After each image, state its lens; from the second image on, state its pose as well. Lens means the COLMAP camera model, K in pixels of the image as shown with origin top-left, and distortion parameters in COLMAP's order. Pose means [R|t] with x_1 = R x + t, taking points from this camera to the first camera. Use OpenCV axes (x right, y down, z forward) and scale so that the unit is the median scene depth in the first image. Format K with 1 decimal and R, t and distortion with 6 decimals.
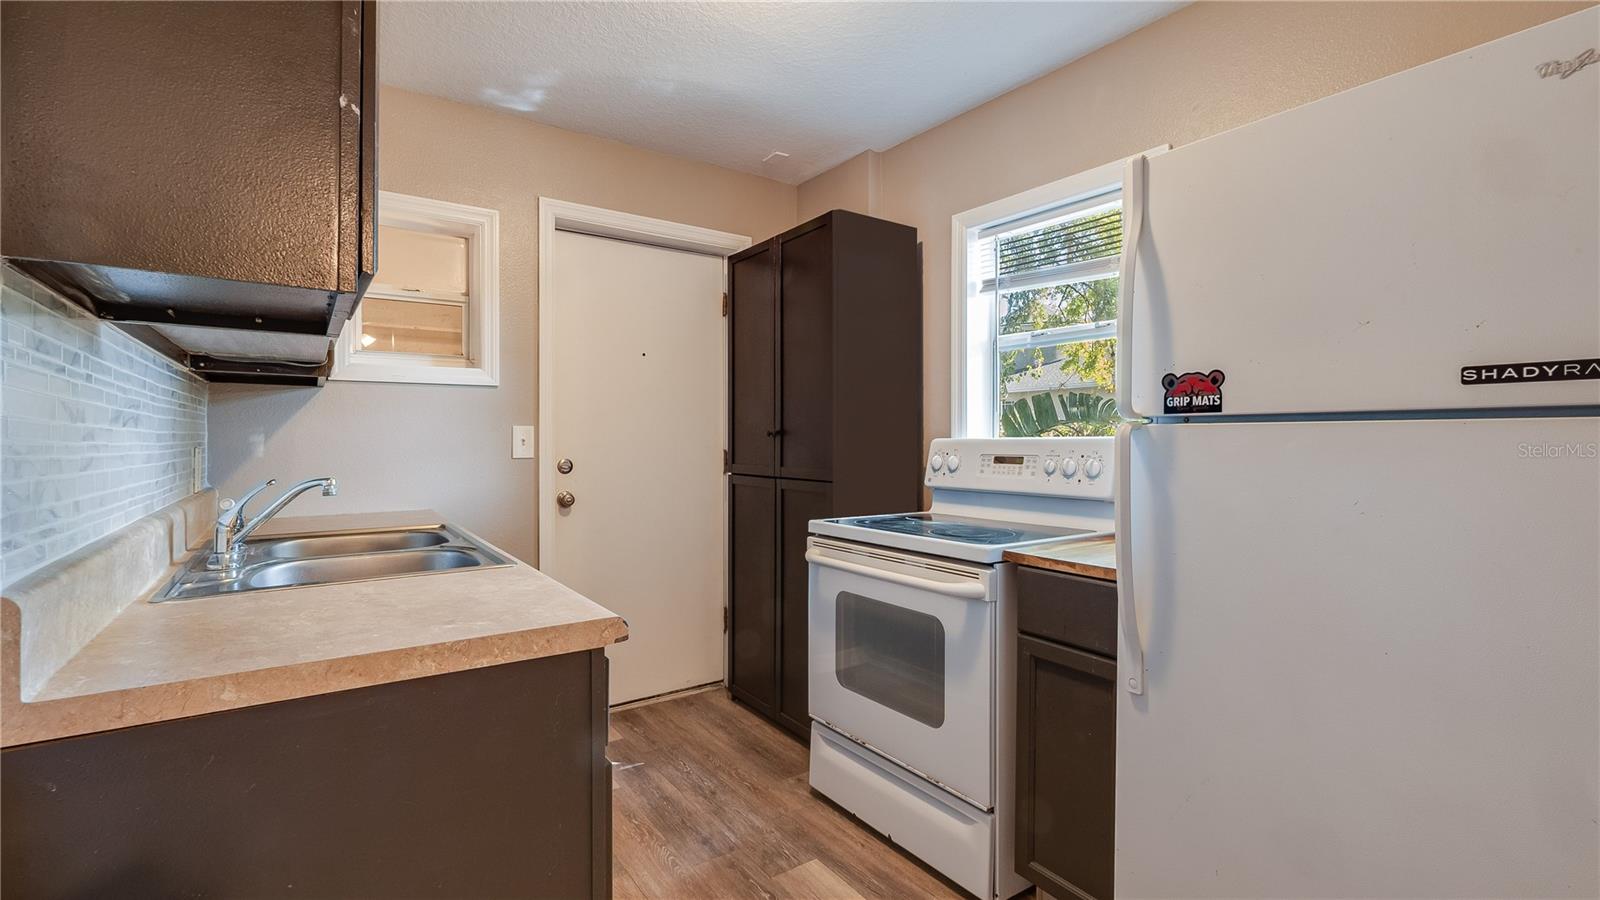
lens RADIAL K [[702.1, 0, 800.0], [0, 702.1, 450.0], [0, 0, 1]] dist [0.001041, 0.000104]
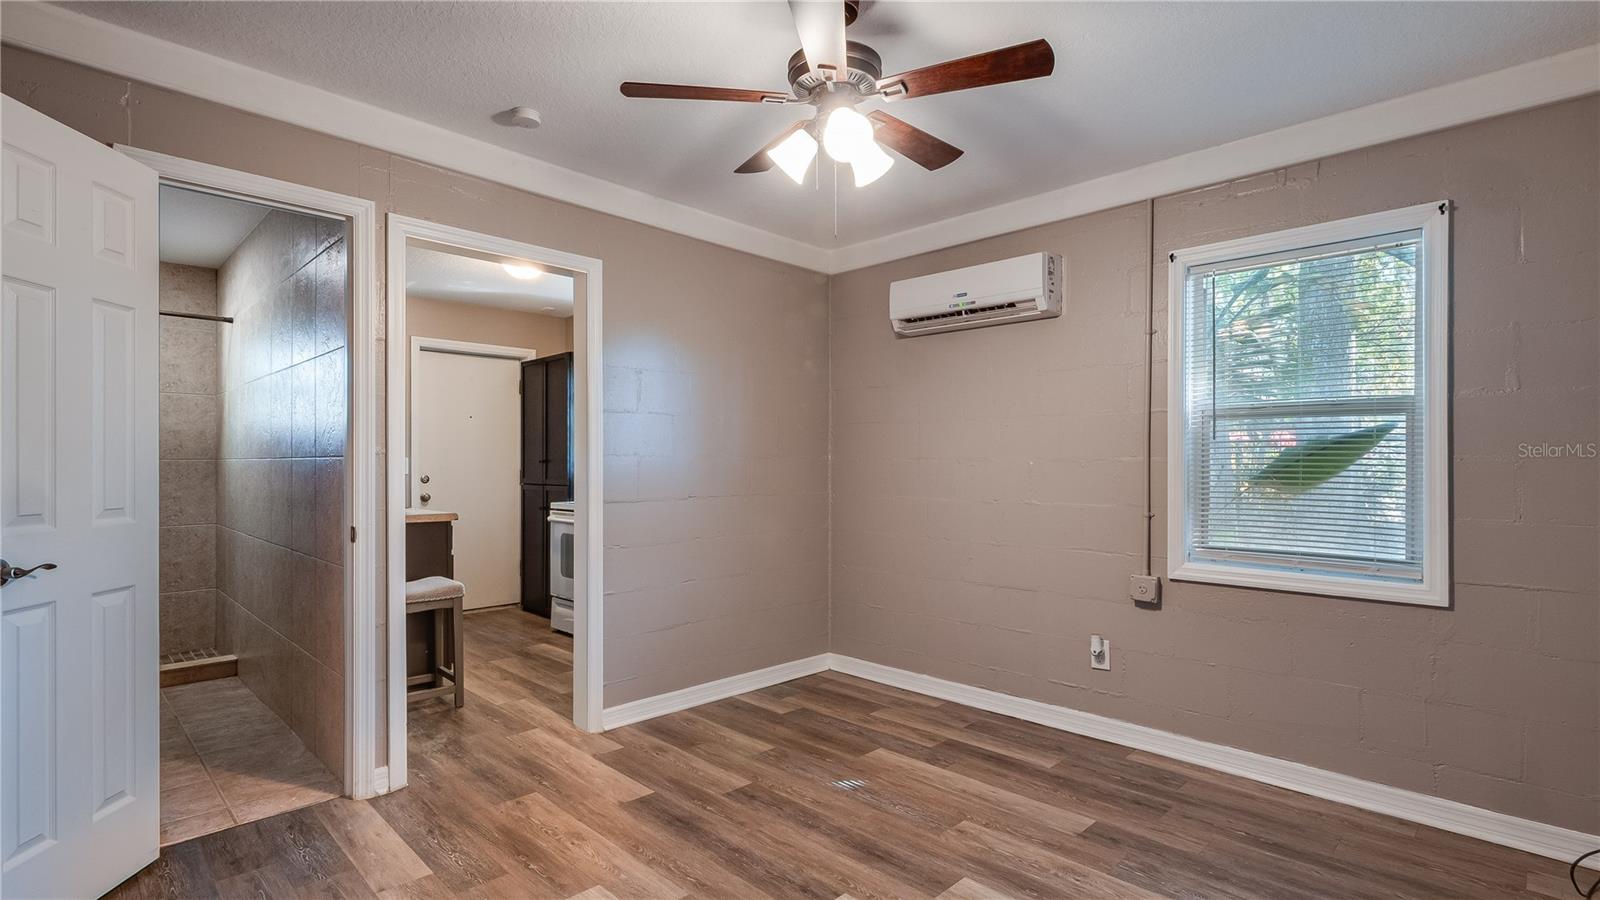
lens RADIAL K [[756.5, 0, 796.3], [0, 756.5, 479.2], [0, 0, 1]] dist [0.000016, 0.000286]
pose [[0.985898, -0.000449, 0.167350, 0.288590], [0.000252, 0.999999, 0.001200, 0.021149], [-0.167350, -0.001141, 0.985897, -1.101587]]
